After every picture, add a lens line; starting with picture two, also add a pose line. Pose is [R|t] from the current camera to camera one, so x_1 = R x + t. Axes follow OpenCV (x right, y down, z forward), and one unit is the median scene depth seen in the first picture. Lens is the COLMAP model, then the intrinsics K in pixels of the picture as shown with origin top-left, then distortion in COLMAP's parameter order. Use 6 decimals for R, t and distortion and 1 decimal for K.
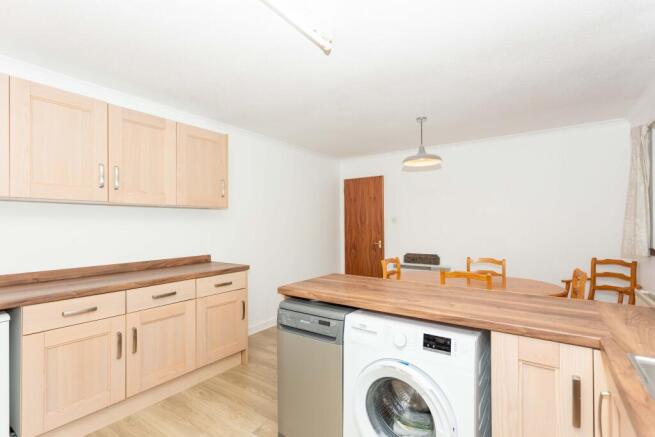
lens RADIAL K [[310.4, 0, 327.5], [0, 310.4, 218.5], [0, 0, 1]] dist [-0.000257, 0.000026]
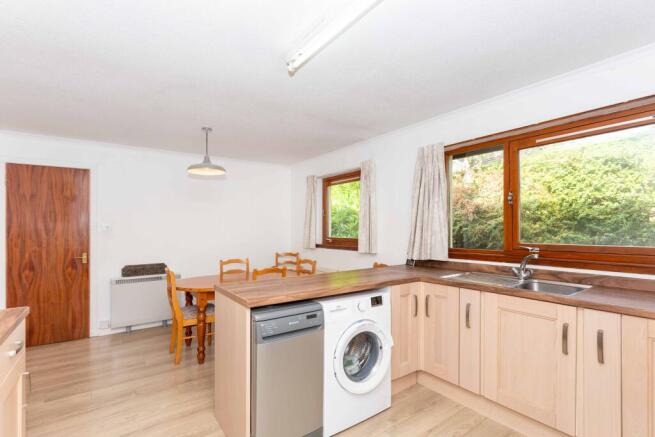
lens RADIAL K [[310.8, 0, 326.3], [0, 310.8, 228.2], [0, 0, 1]] dist [0.000859, 0.000142]
pose [[0.340902, 0.002308, 0.940096, -0.518387], [-0.009999, 0.999949, 0.001171, 0.002396], [-0.940046, -0.009799, 0.340908, 0.265289]]
